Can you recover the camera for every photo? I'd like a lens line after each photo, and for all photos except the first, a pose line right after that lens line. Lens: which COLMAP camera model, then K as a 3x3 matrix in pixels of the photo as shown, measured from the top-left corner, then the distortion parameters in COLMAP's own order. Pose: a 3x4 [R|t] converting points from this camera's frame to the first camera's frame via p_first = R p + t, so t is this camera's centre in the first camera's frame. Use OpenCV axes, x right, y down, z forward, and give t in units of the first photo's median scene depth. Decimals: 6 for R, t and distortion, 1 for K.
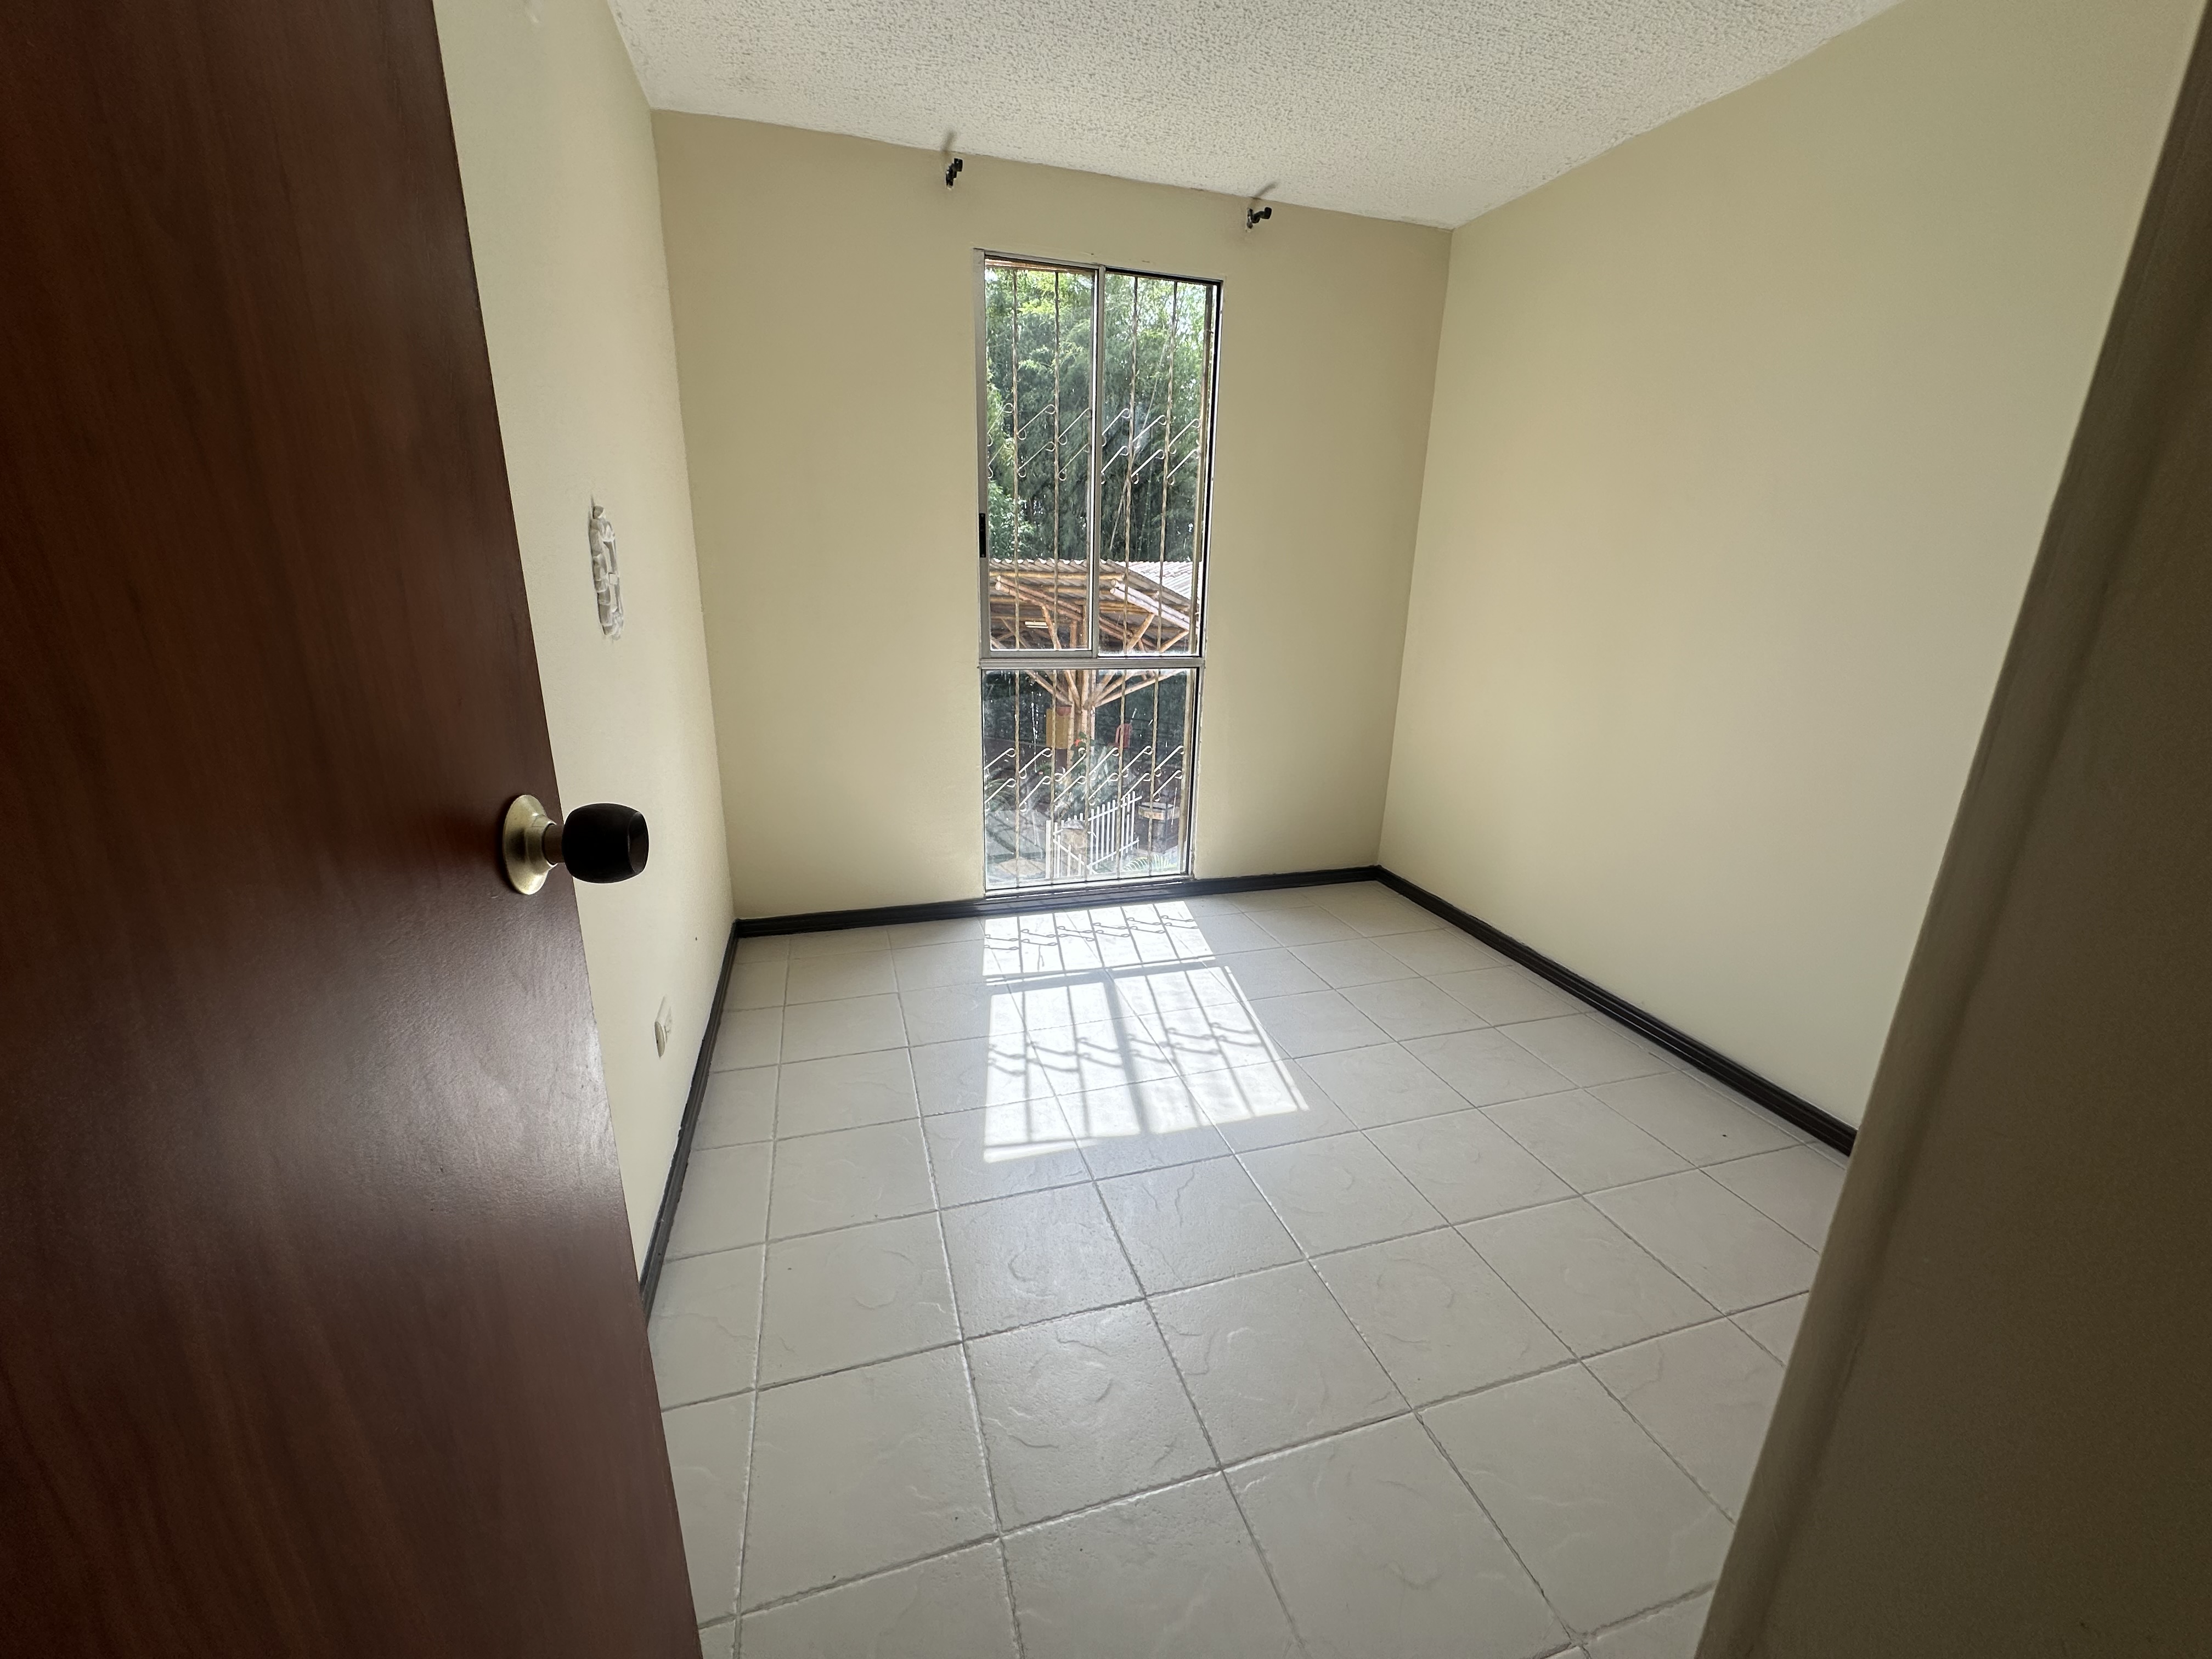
lens RADIAL K [[883.9, 0, 1106.0], [0, 883.9, 829.5], [0, 0, 1]] dist [-0.001285, 0.000278]
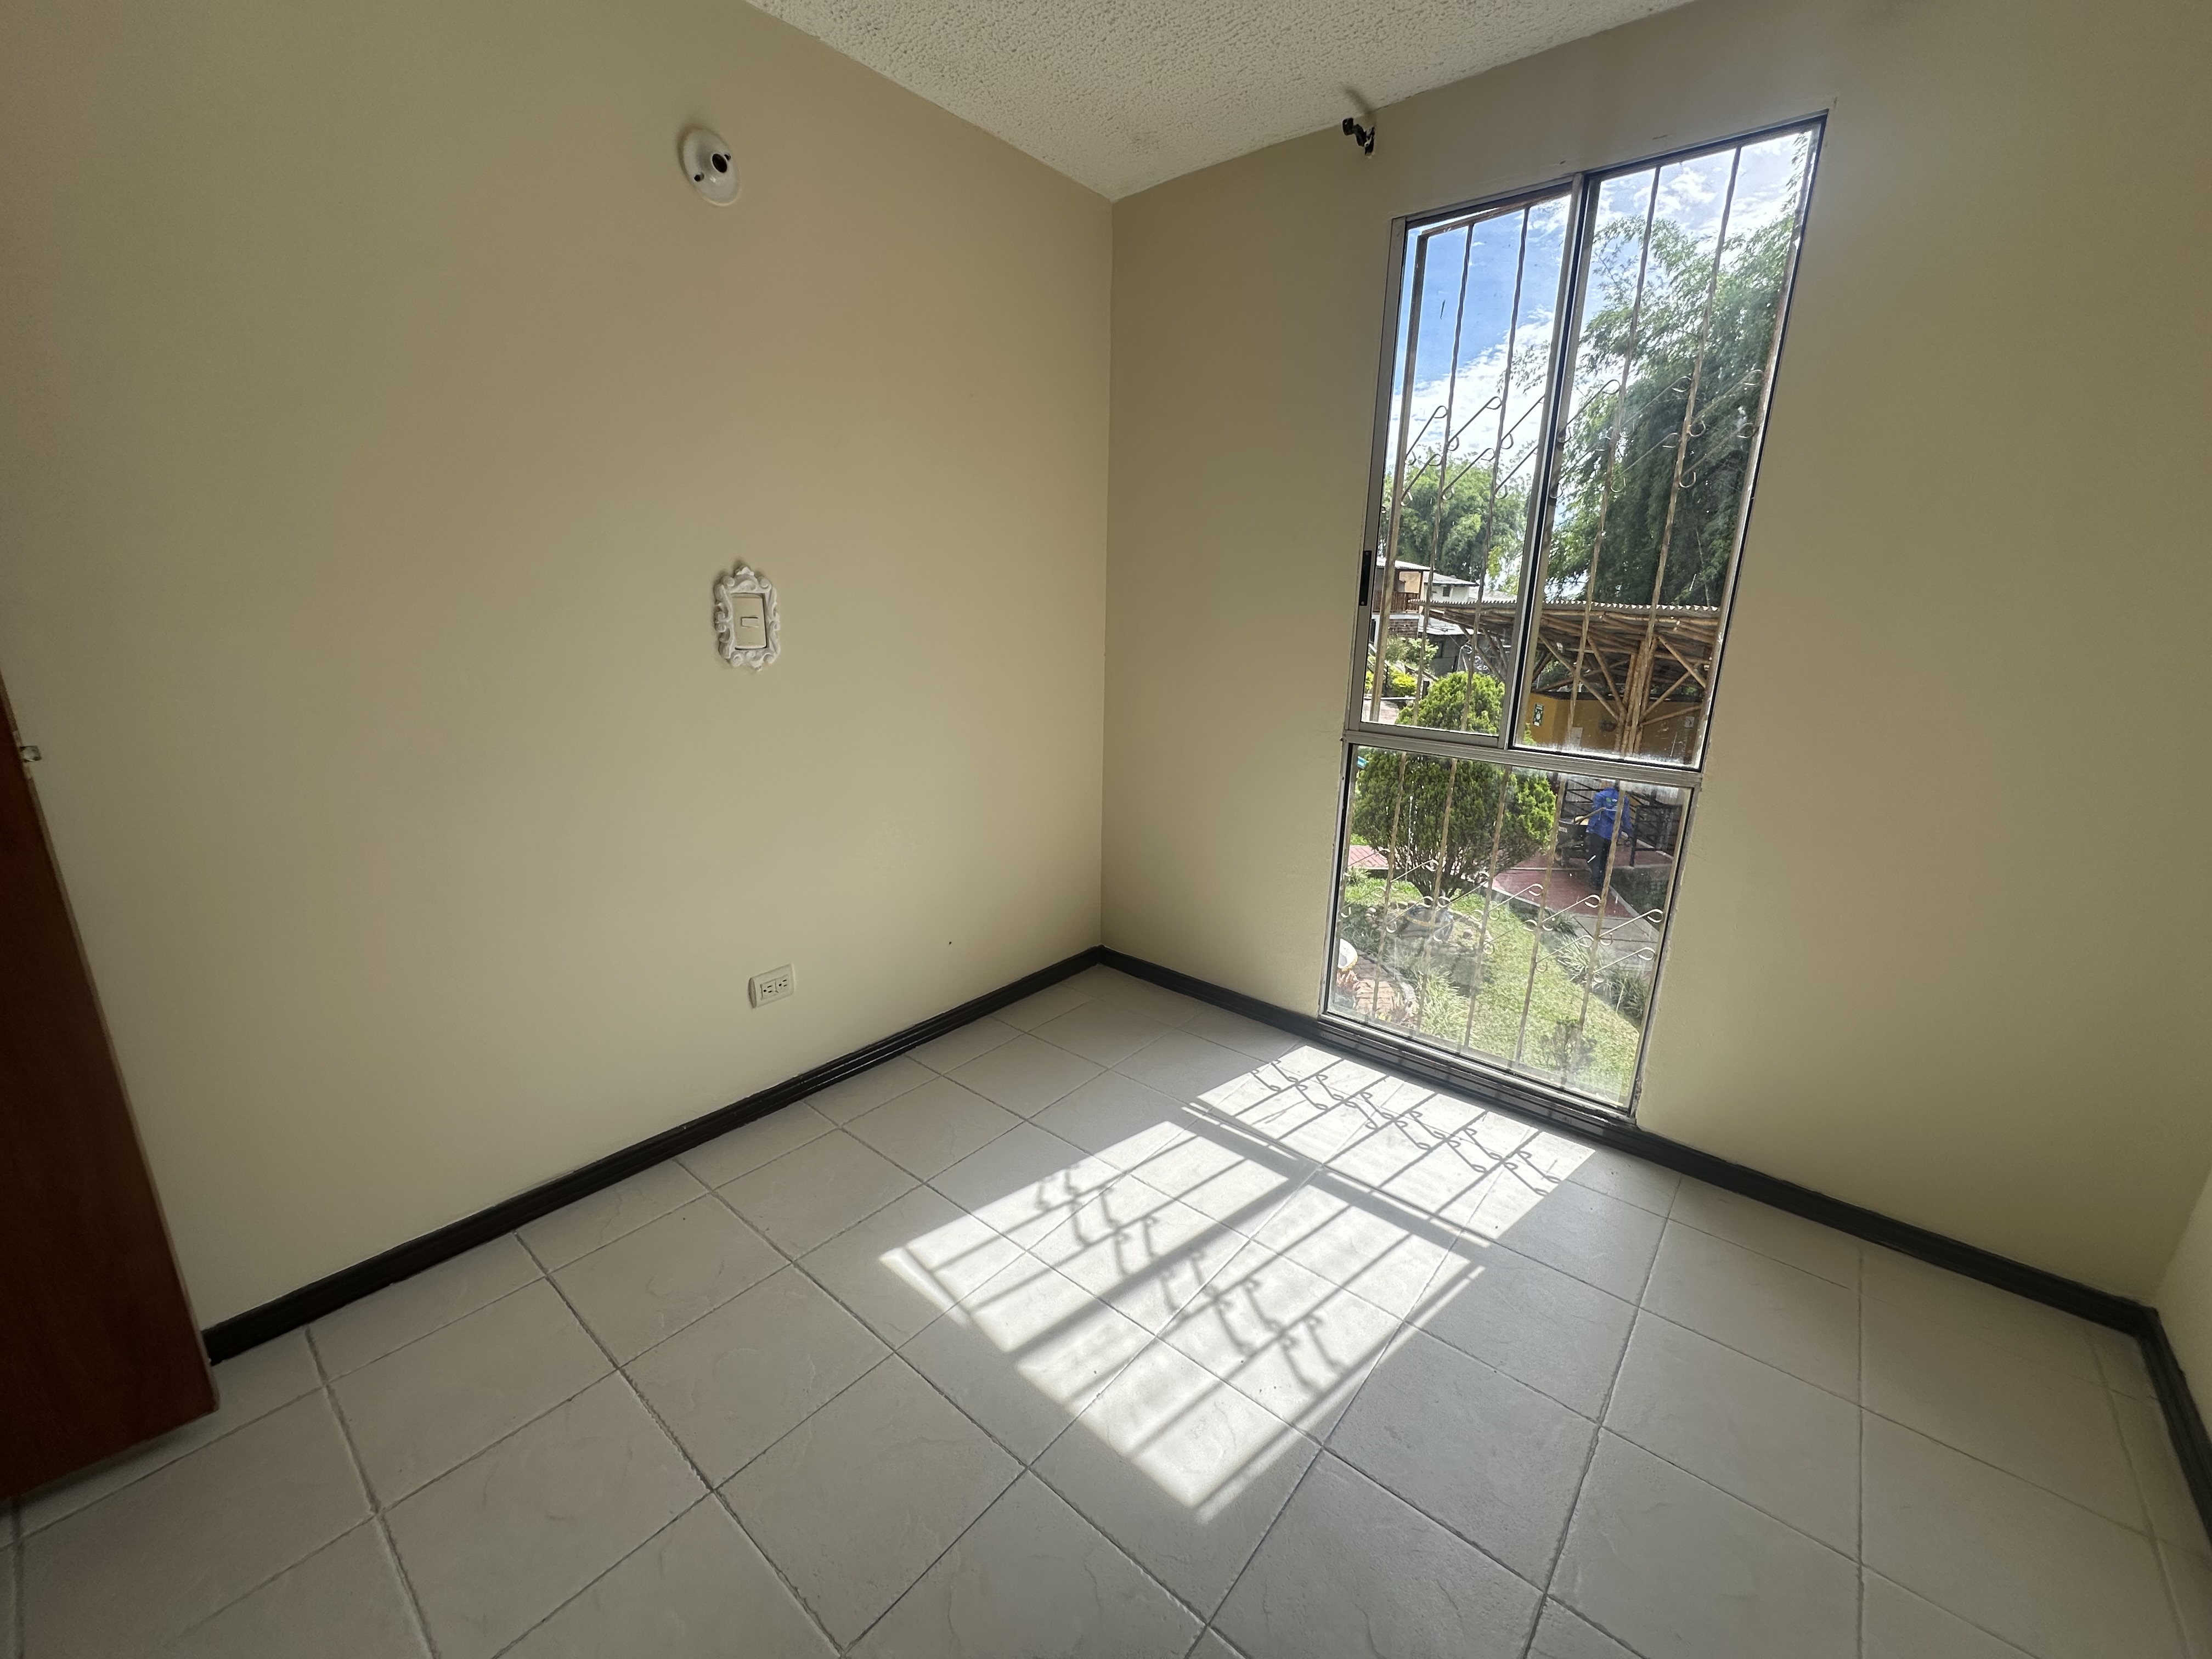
lens RADIAL K [[888.2, 0, 1106.0], [0, 888.2, 825.9], [0, 0, 1]] dist [-0.000871, 0.000572]
pose [[0.543415, 0.203084, -0.814529, 0.429095], [-0.246559, 0.966113, 0.076385, -0.120779], [0.802439, 0.159320, 0.575072, 0.390176]]
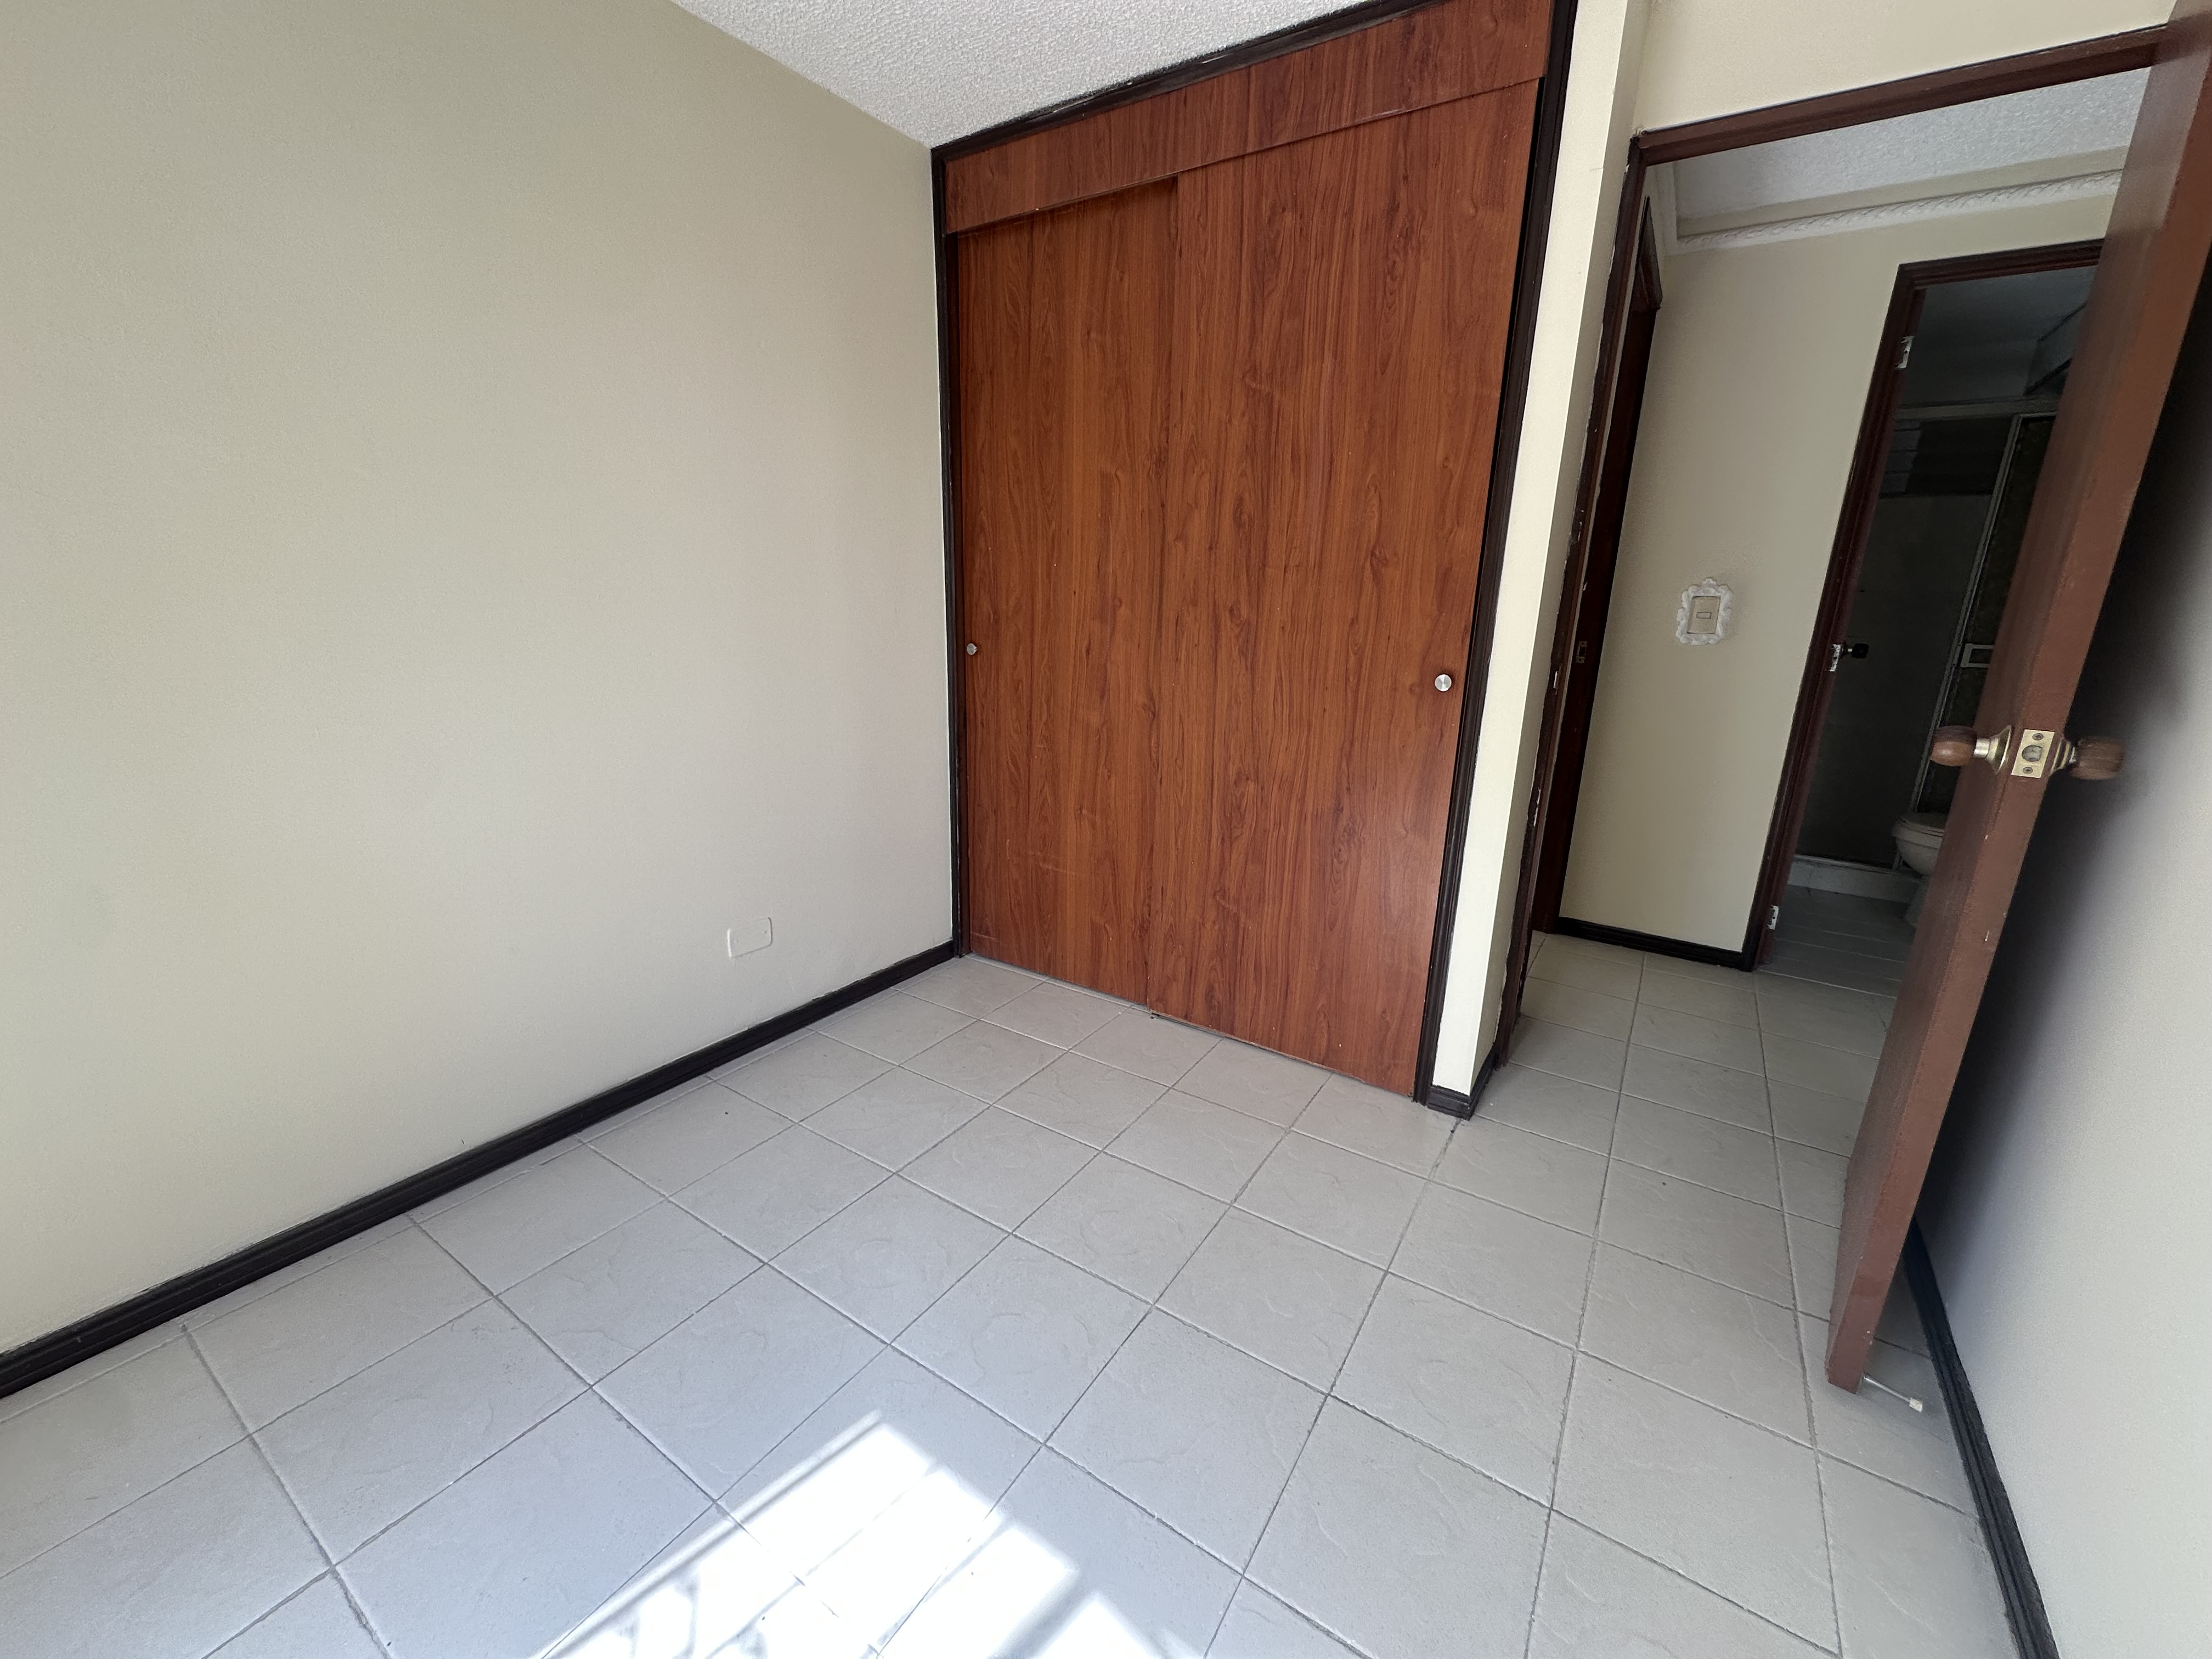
lens RADIAL K [[879.9, 0, 1110.3], [0, 879.9, 827.4], [0, 0, 1]] dist [-0.004926, -0.000115]
pose [[-0.636496, -0.232979, 0.735251, -0.182690], [0.180560, 0.881786, 0.435719, -0.222523], [-0.749847, 0.410090, -0.519187, 0.756442]]
